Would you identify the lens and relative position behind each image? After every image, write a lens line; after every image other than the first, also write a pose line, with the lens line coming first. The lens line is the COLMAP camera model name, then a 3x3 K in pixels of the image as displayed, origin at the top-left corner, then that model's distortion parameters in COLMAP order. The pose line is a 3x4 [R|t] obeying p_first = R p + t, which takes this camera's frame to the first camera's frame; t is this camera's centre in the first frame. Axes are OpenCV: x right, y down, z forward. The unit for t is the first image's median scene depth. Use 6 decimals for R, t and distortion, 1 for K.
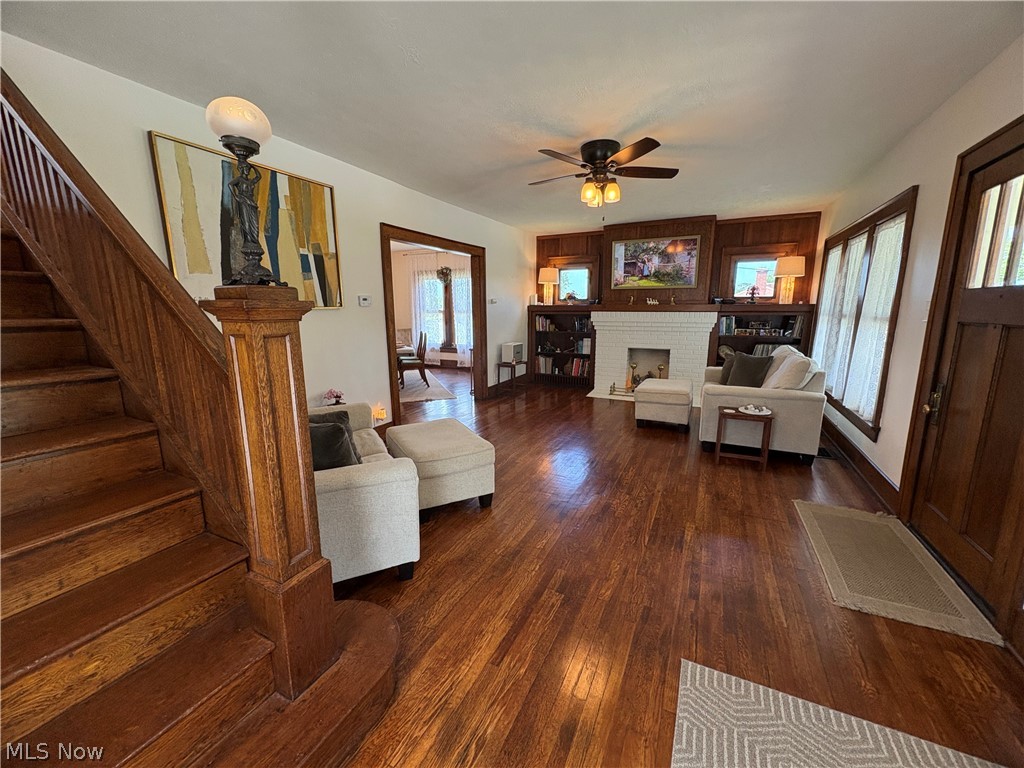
lens RADIAL K [[405.5, 0, 510.3], [0, 405.5, 387.3], [0, 0, 1]] dist [-0.001427, -0.000277]
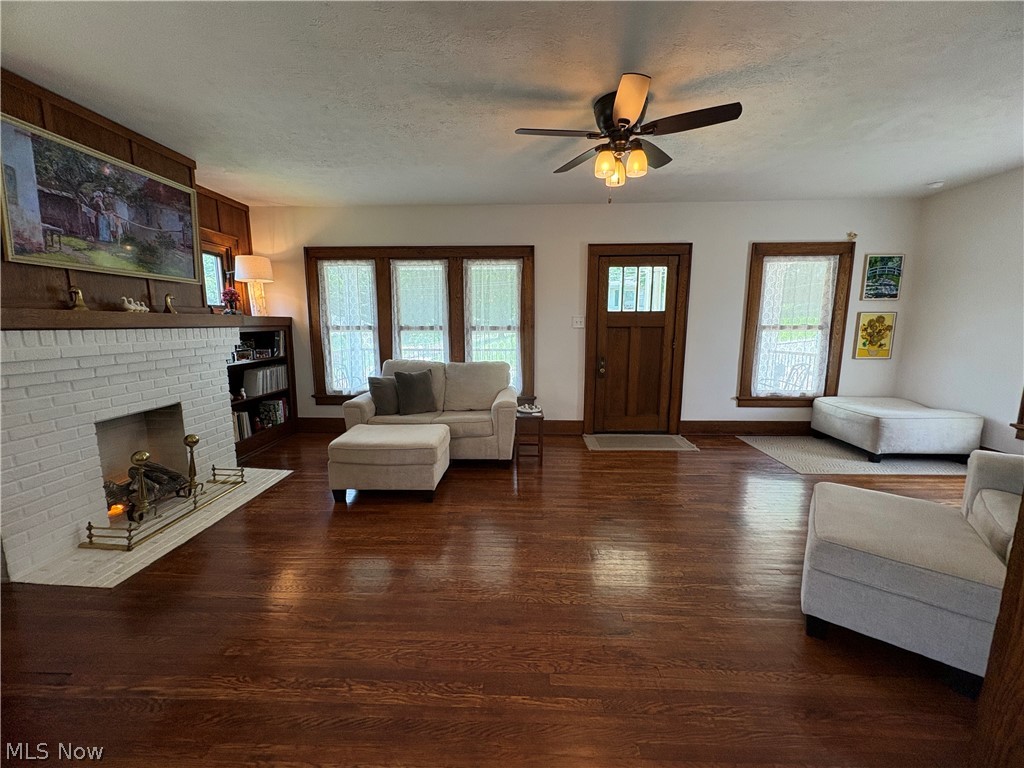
lens RADIAL K [[405.5, 0, 513.2], [0, 405.5, 383.2], [0, 0, 1]] dist [-0.001427, -0.000277]
pose [[-0.414108, -0.132080, 0.900594, -0.227936], [0.180035, 0.957984, 0.223280, -0.156743], [-0.892246, 0.254601, -0.372929, 0.826995]]
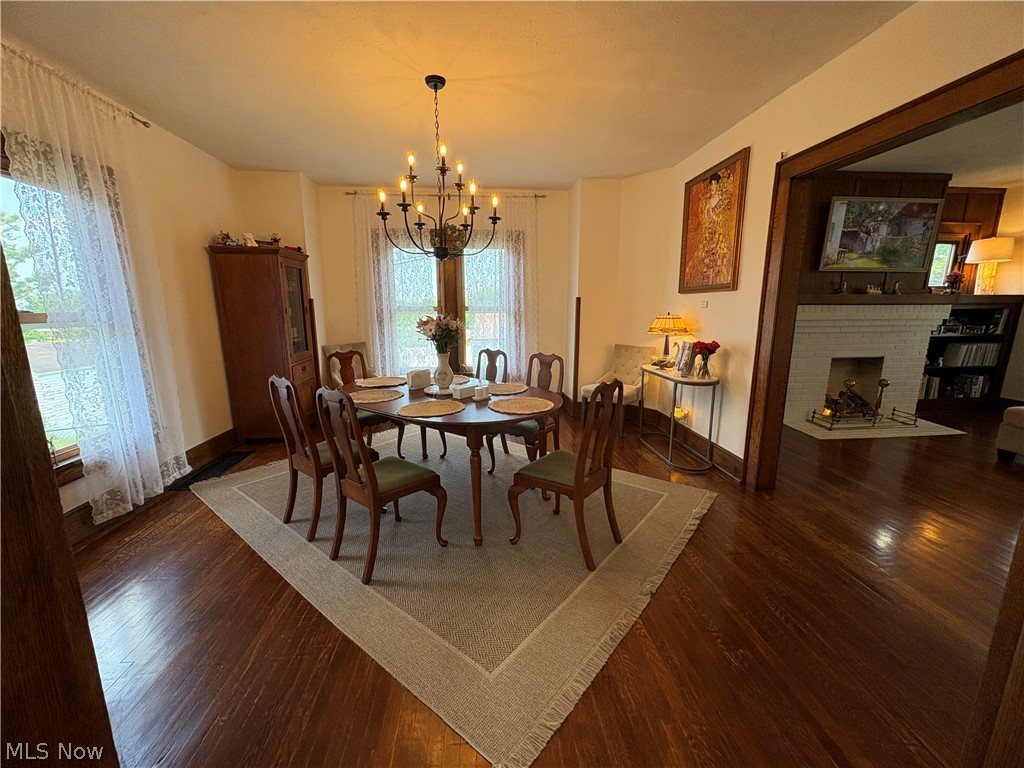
lens RADIAL K [[405.5, 0, 509.7], [0, 405.5, 384.2], [0, 0, 1]] dist [-0.001427, -0.000277]
pose [[0.852676, -0.102023, 0.512382, -0.561654], [0.104514, 0.994233, 0.024040, -0.134516], [-0.511880, 0.033053, 0.858421, 0.734837]]
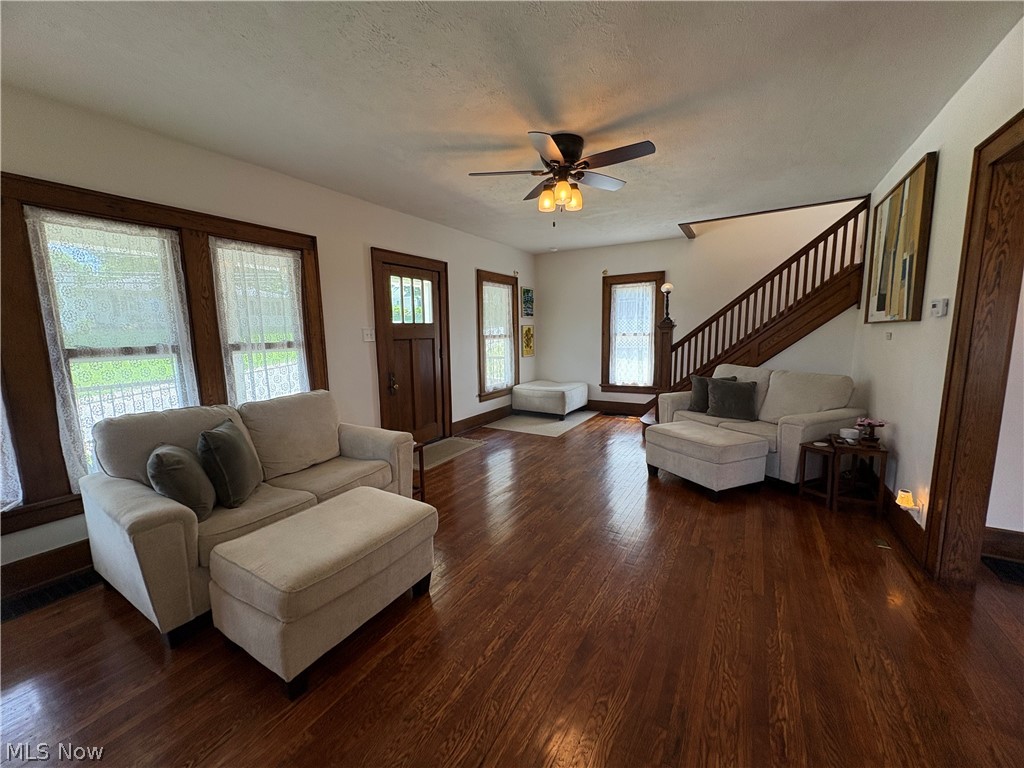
lens RADIAL K [[405.5, 0, 512.6], [0, 405.5, 381.1], [0, 0, 1]] dist [-0.001427, -0.000277]
pose [[-0.996948, 0.013532, 0.076883, 0.138183], [0.036909, 0.949537, 0.311476, -0.199894], [-0.068789, 0.313363, -0.947139, 1.035445]]
